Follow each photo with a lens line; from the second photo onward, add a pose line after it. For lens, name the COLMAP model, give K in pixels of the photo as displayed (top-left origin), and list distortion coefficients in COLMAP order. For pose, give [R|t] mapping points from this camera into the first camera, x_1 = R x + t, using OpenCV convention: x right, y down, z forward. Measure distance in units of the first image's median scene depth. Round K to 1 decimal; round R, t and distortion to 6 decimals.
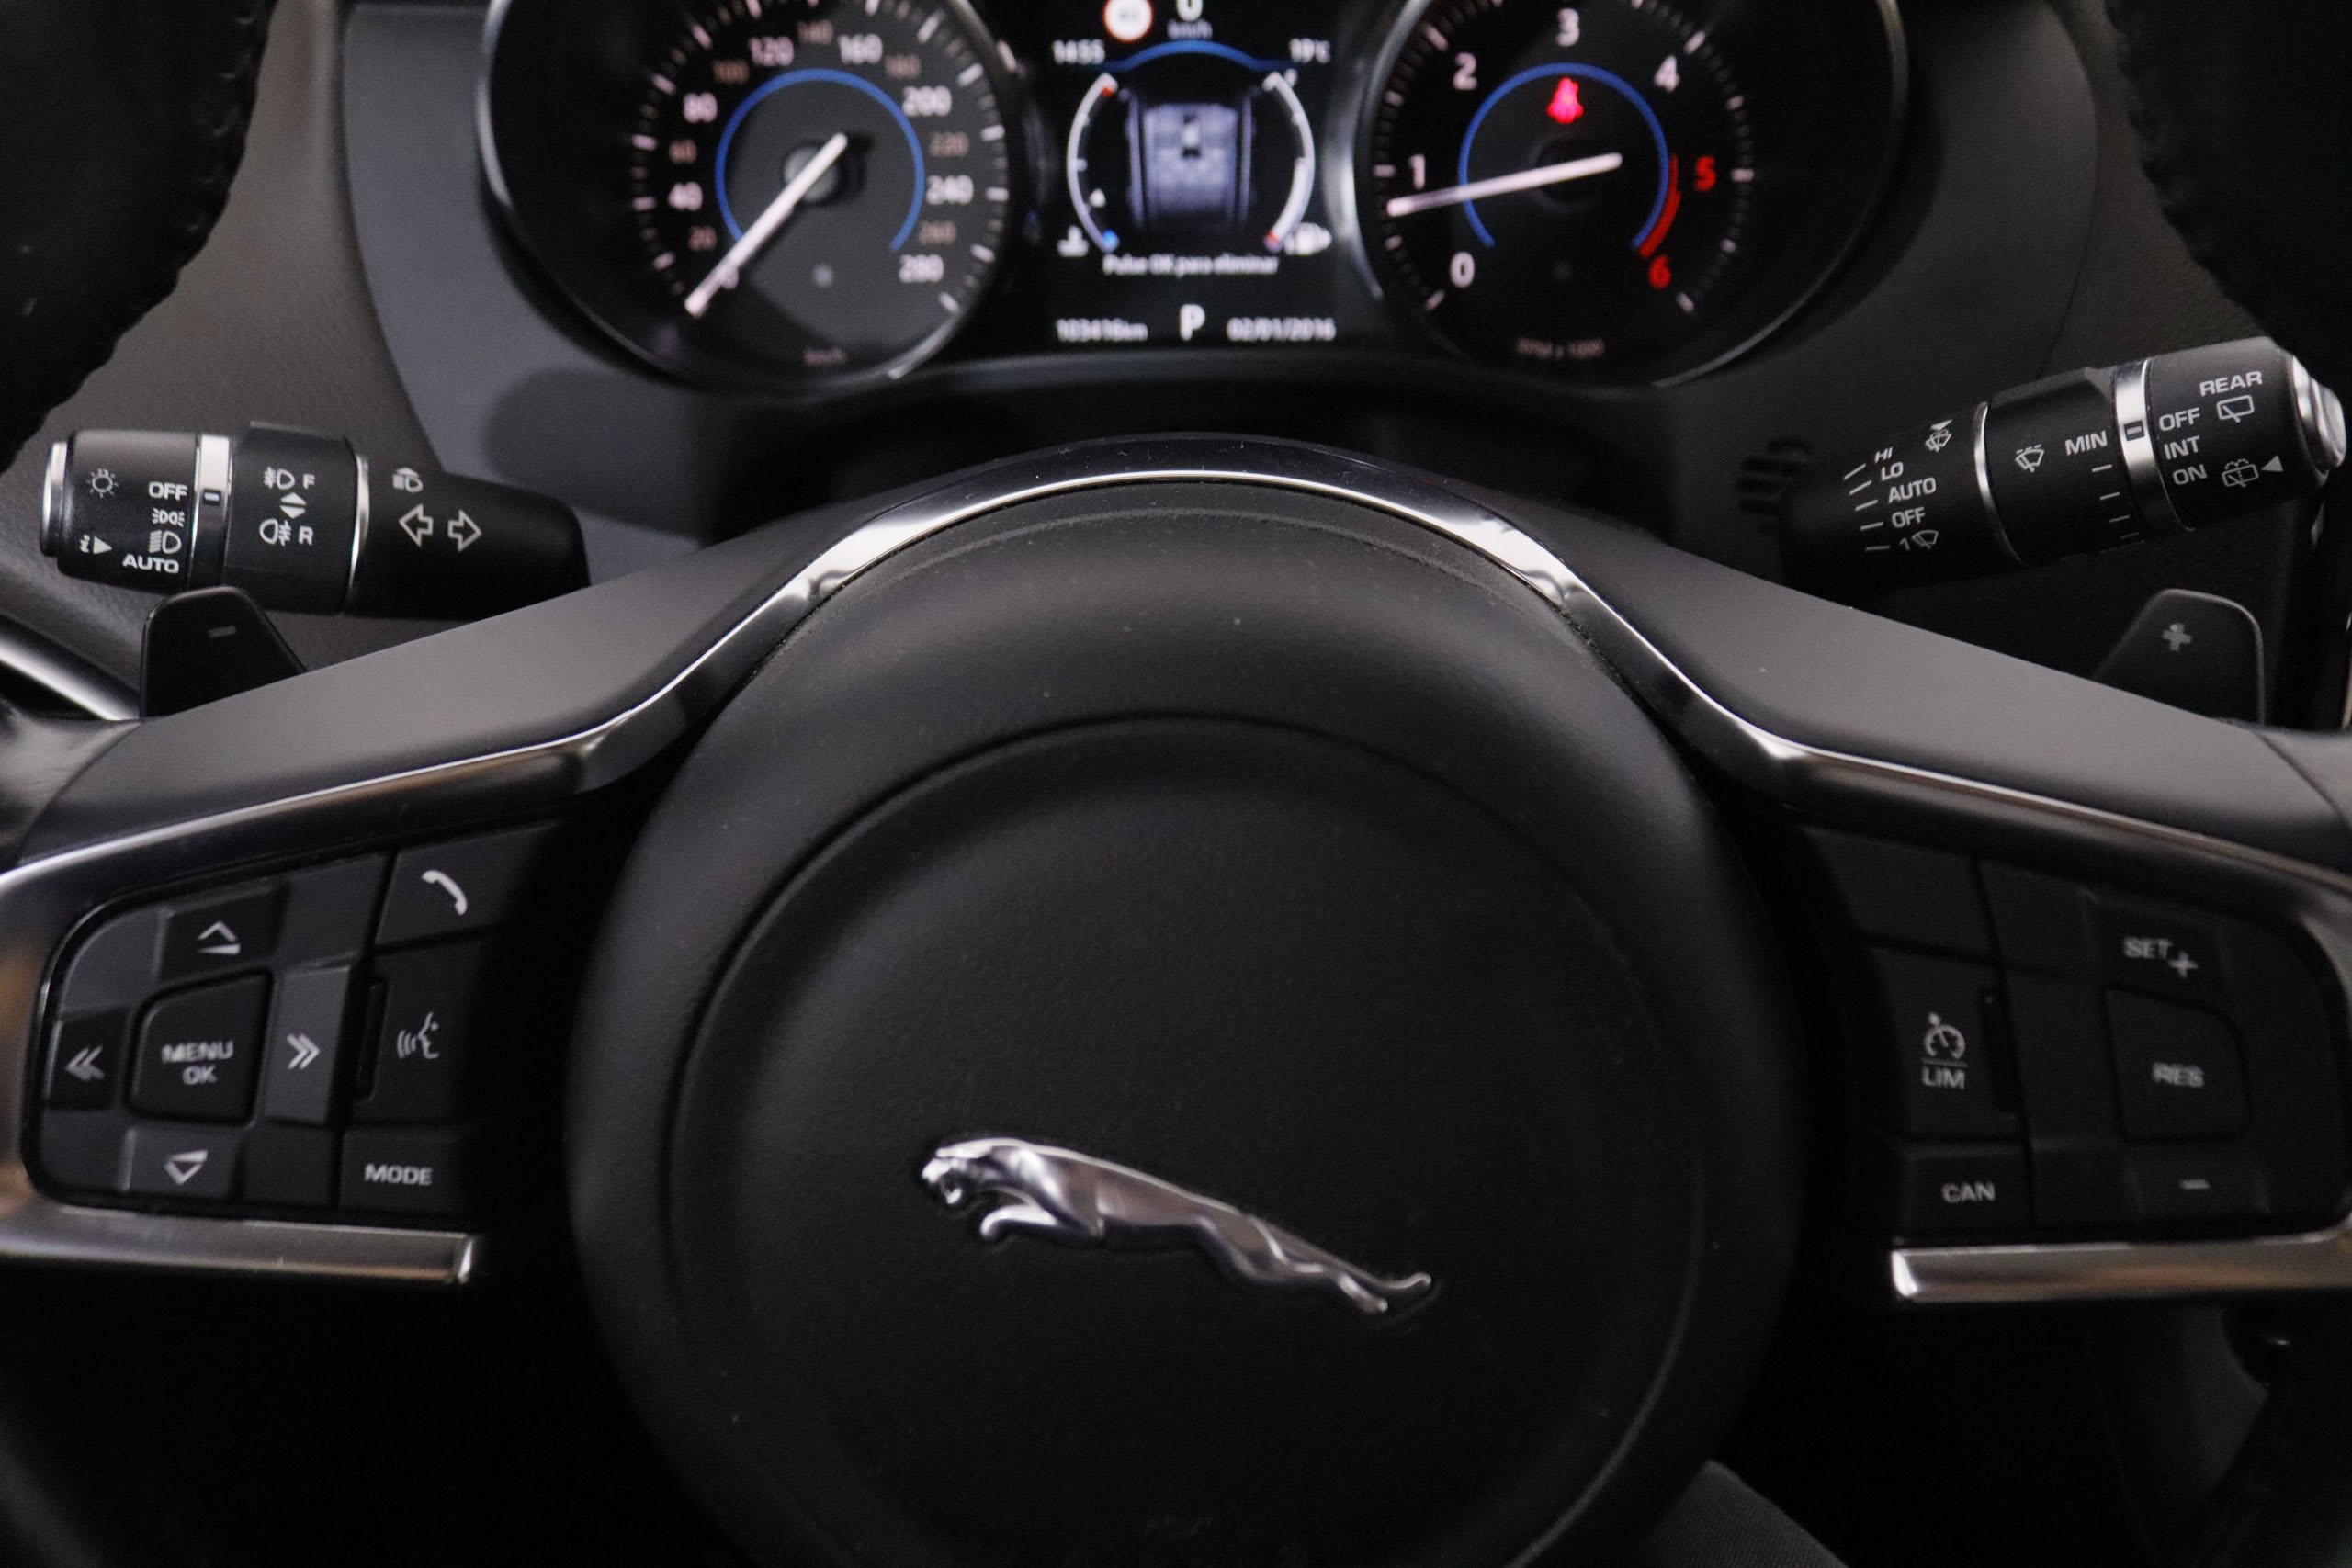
lens RADIAL K [[1886.4, 0, 1177.2], [0, 1886.4, 758.0], [0, 0, 1]] dist [-0.141710, 0.047476]
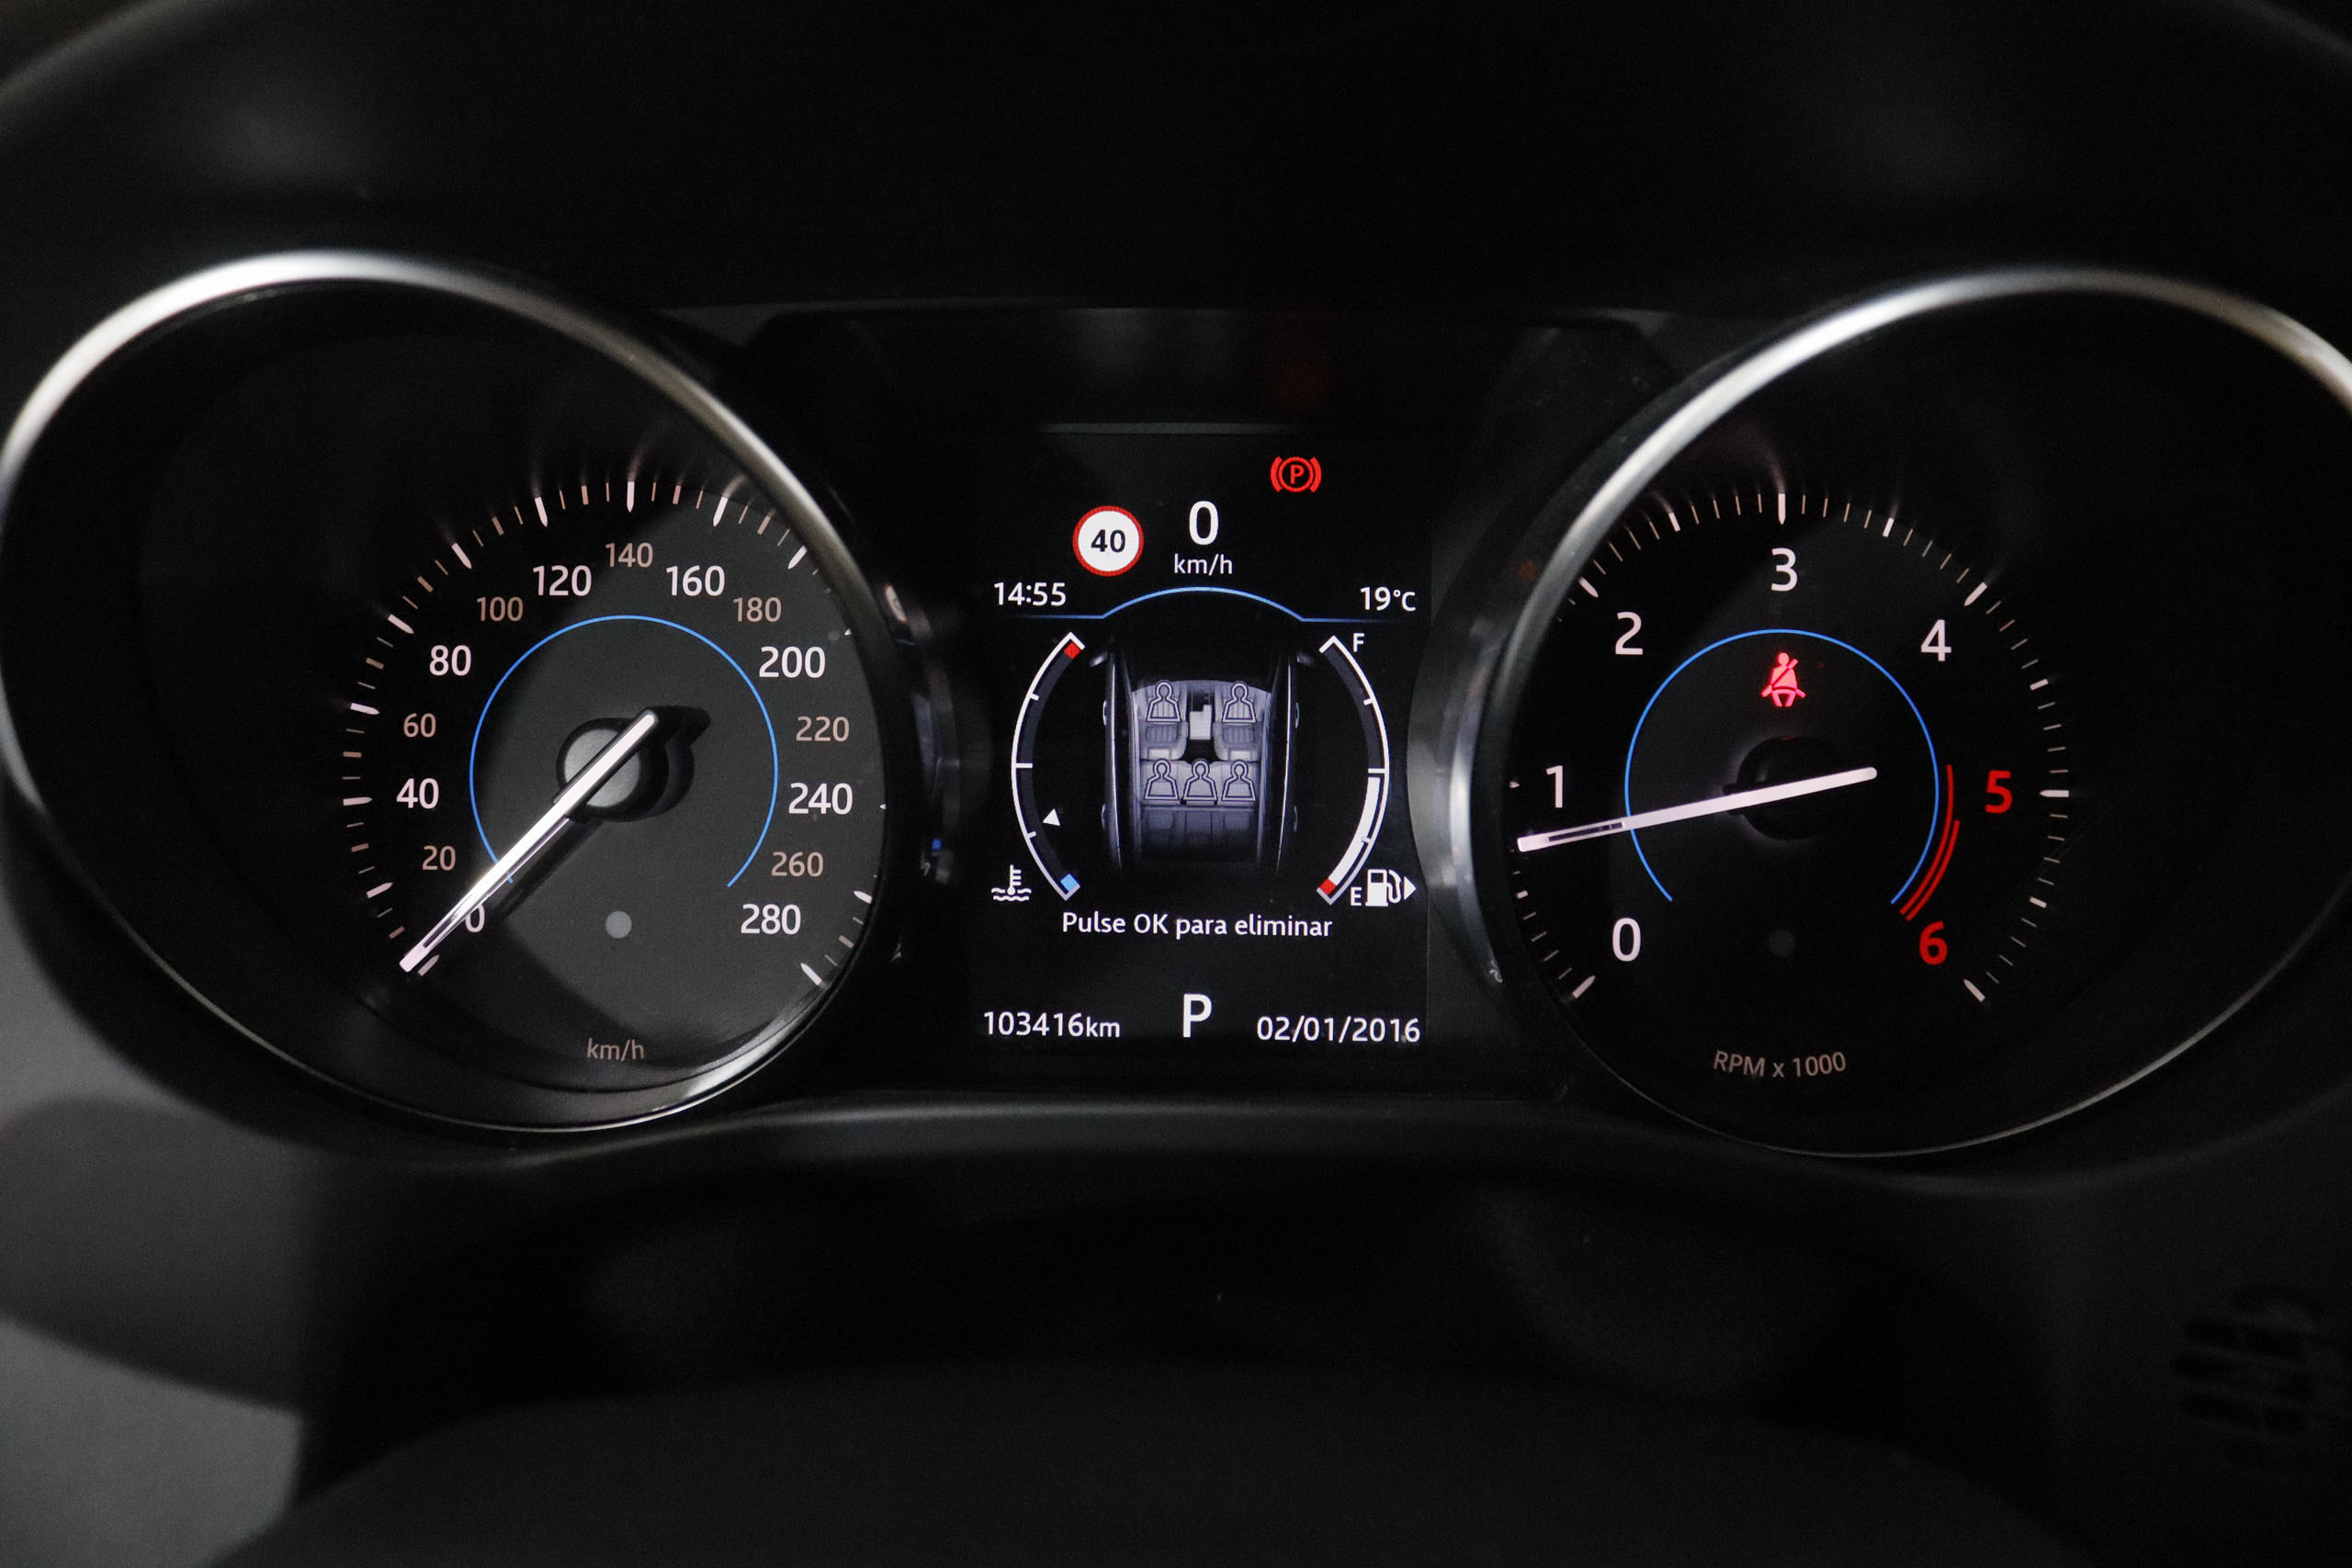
lens RADIAL K [[1886.4, 0, 1186.6], [0, 1886.4, 801.6], [0, 0, 1]] dist [-0.141710, 0.047476]
pose [[0.999719, 0.021877, -0.009096, 0.009090], [-0.023494, 0.964982, -0.261260, -0.139858], [0.003062, 0.261401, 0.965225, 0.379819]]
